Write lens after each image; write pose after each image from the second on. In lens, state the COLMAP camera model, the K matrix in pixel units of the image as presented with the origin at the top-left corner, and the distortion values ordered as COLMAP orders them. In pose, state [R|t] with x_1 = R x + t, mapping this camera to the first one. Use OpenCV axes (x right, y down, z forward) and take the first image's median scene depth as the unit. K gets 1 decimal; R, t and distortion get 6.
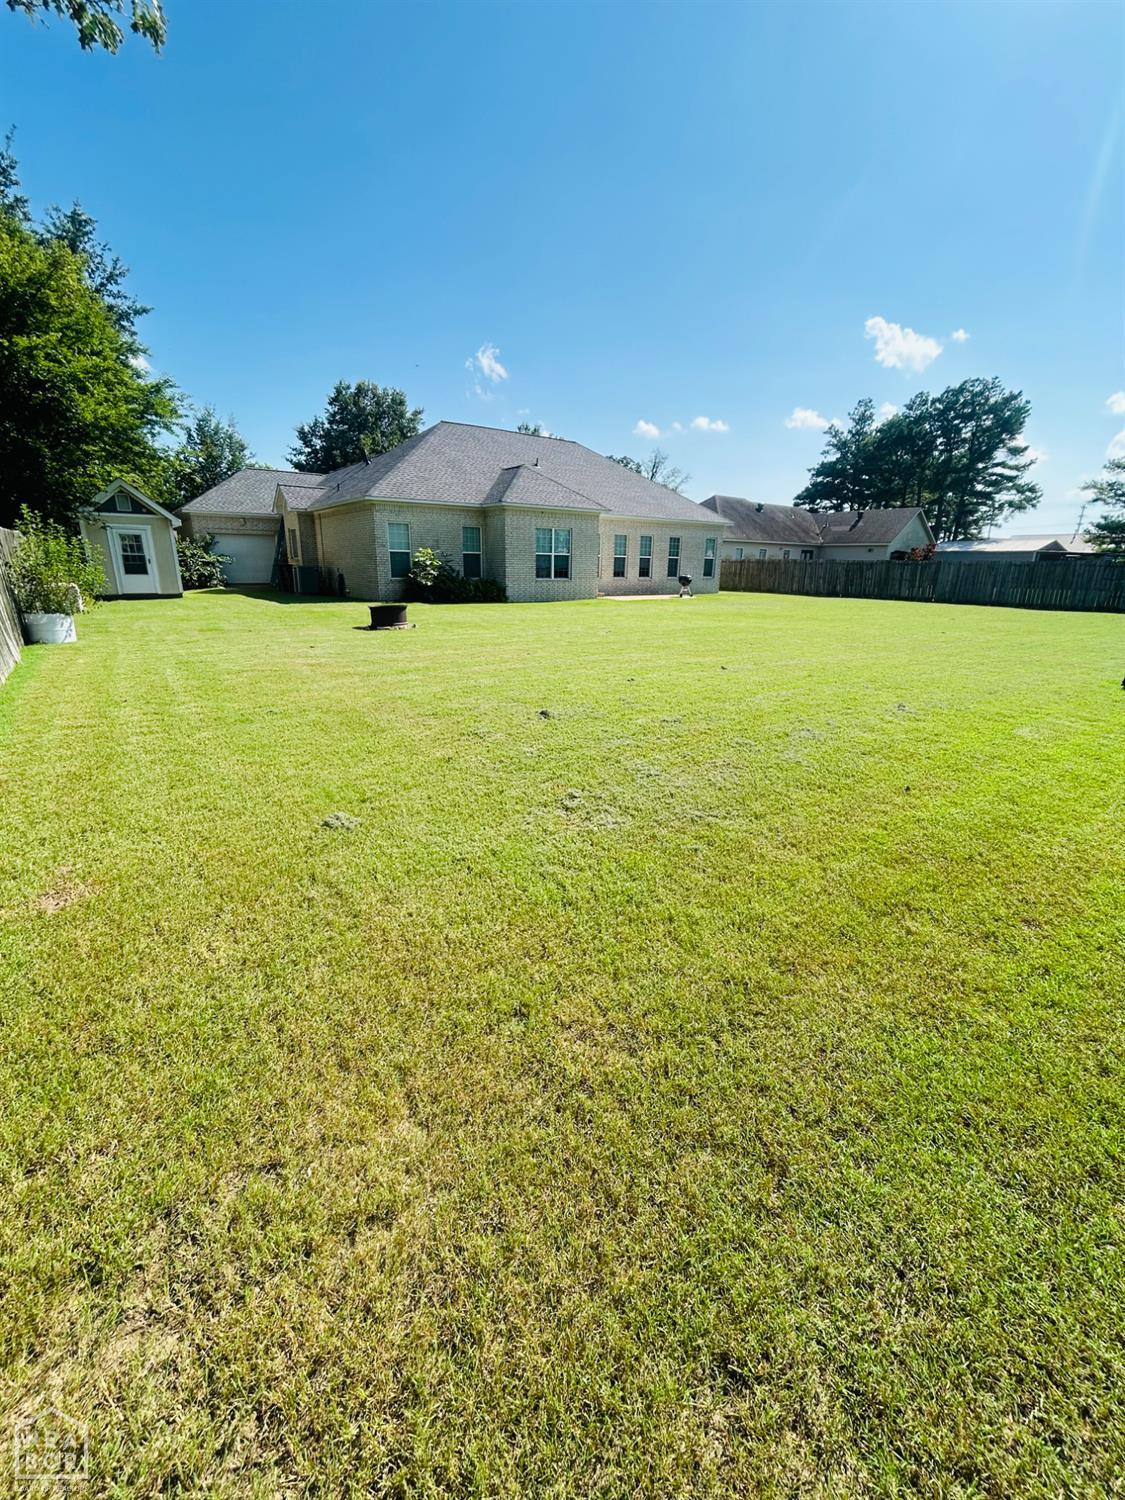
lens RADIAL K [[609.5, 0, 558.0], [0, 609.5, 741.7], [0, 0, 1]] dist [-0.001138, 0.001160]
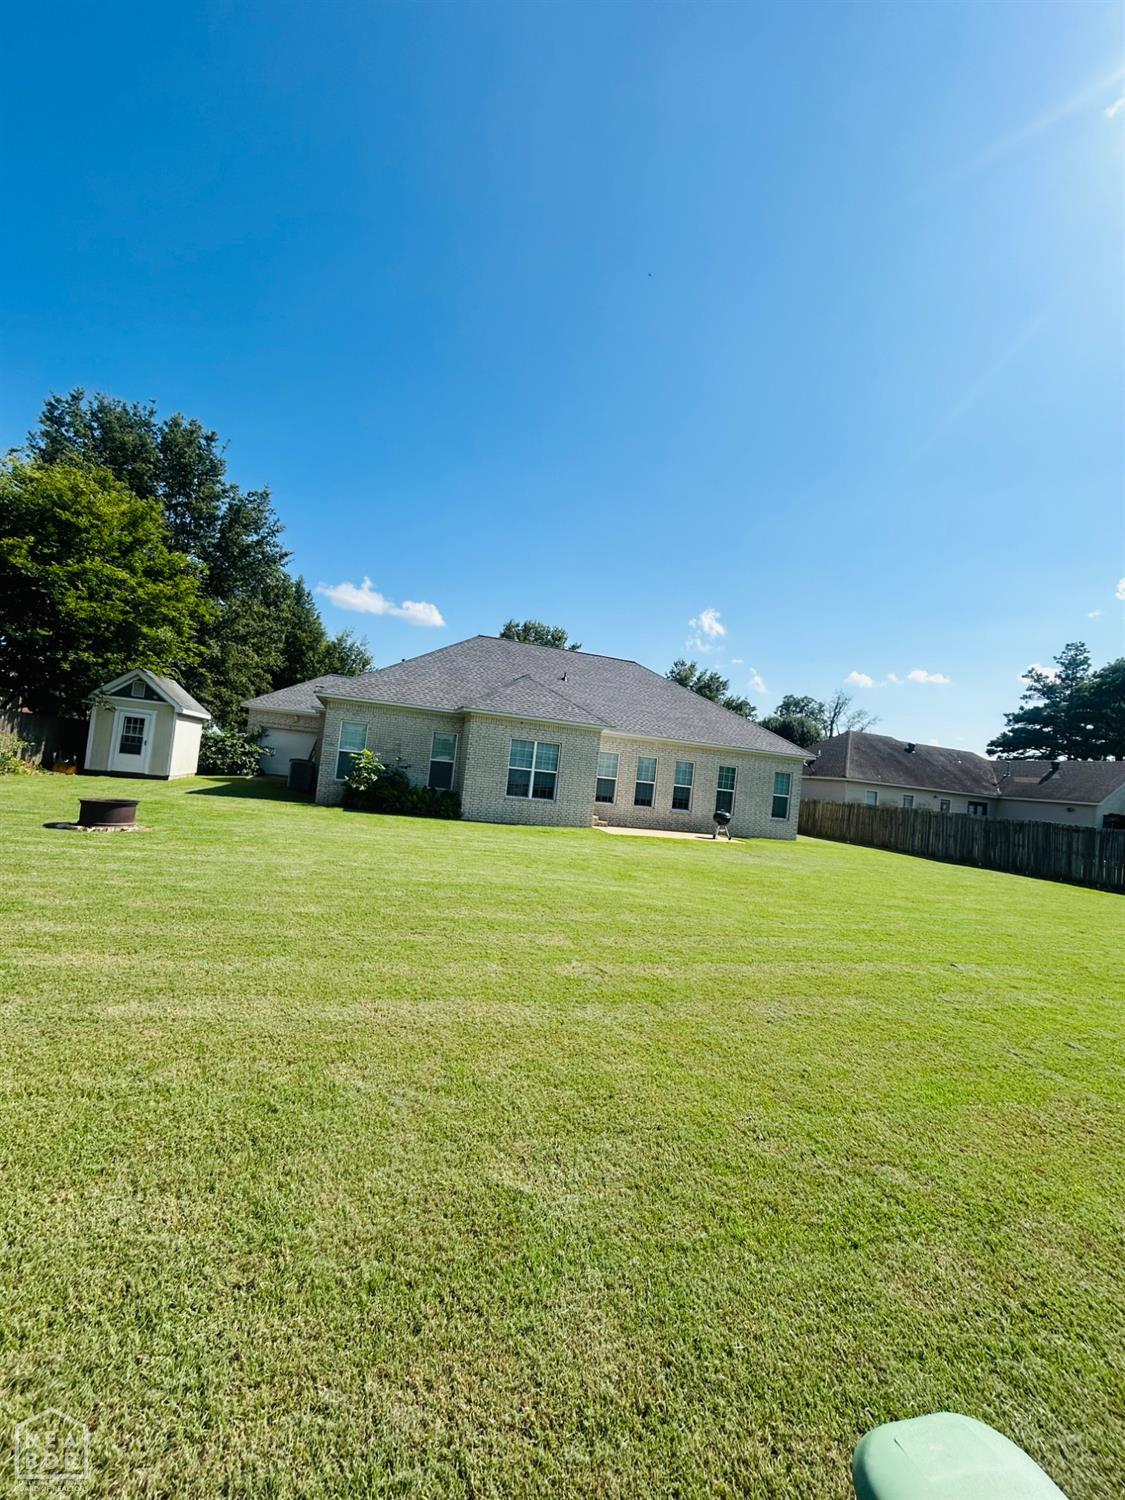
lens RADIAL K [[609.5, 0, 559.0], [0, 609.5, 744.9], [0, 0, 1]] dist [-0.001138, 0.001160]
pose [[0.946351, 0.068066, -0.315891, 0.206822], [-0.173278, 0.932026, -0.318281, -0.055802], [0.272755, 0.355943, 0.893817, 0.174643]]
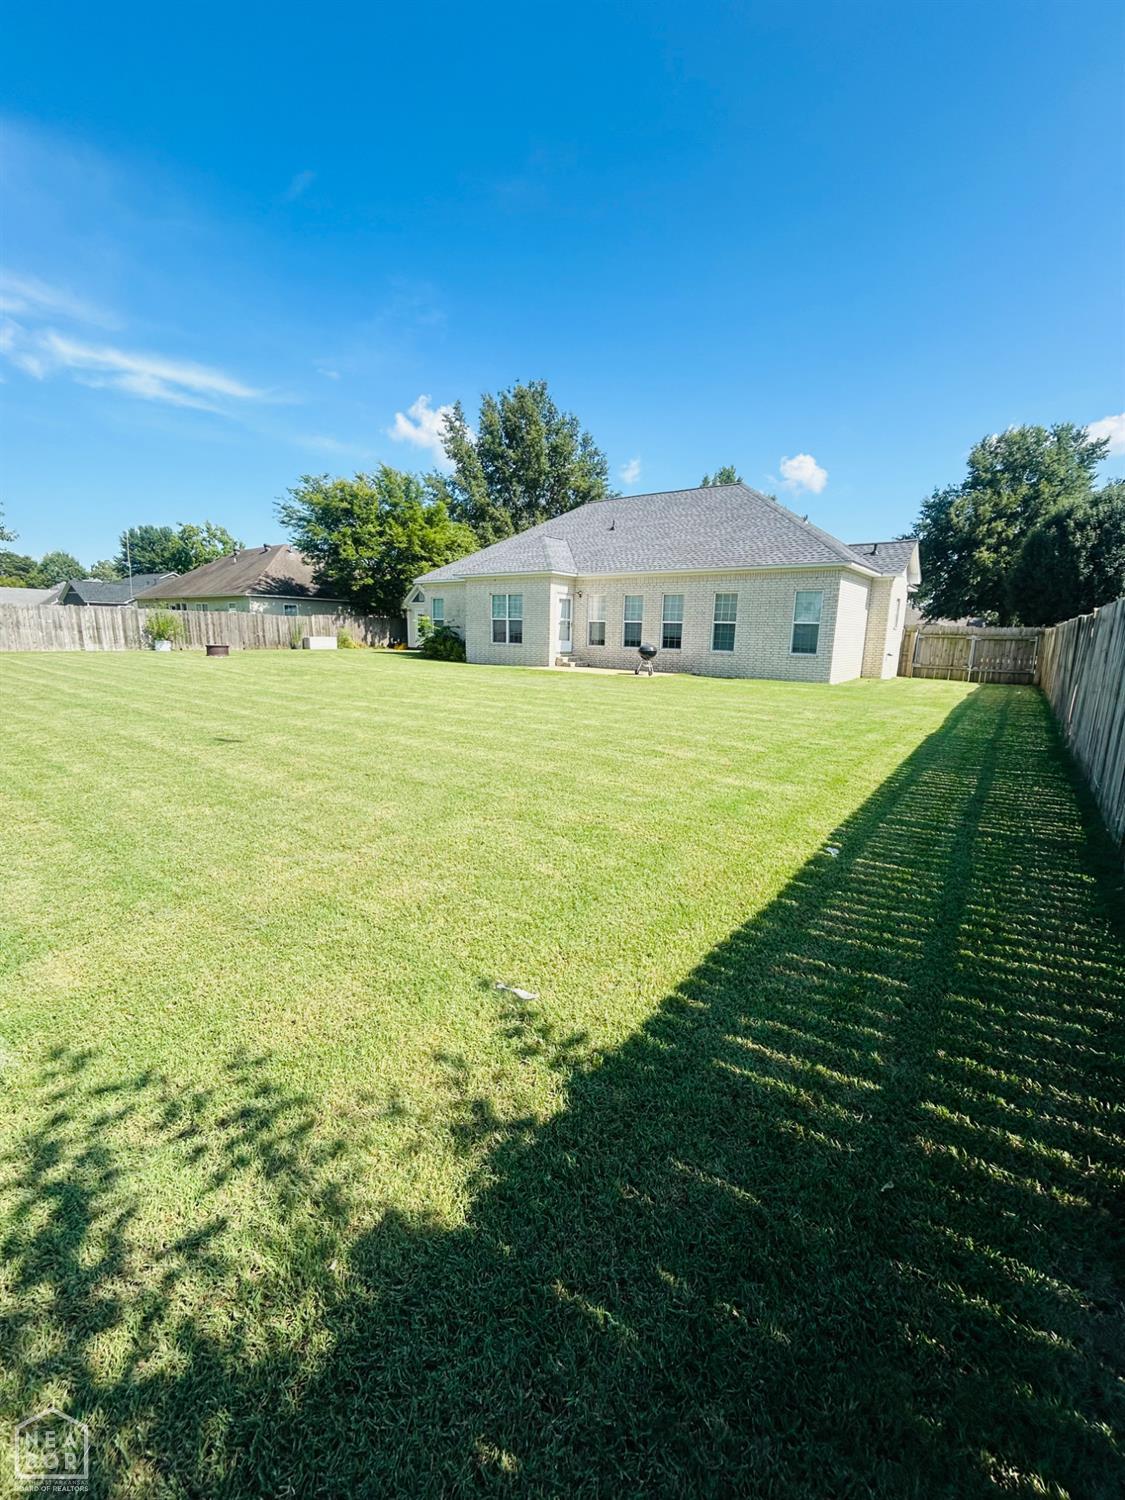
lens RADIAL K [[609.5, 0, 559.2], [0, 609.5, 752.4], [0, 0, 1]] dist [-0.001138, 0.001160]
pose [[0.273443, 0.182492, -0.944418, 0.718564], [-0.288369, 0.952230, 0.100508, -0.160513], [0.917645, 0.244858, 0.313006, 0.583873]]
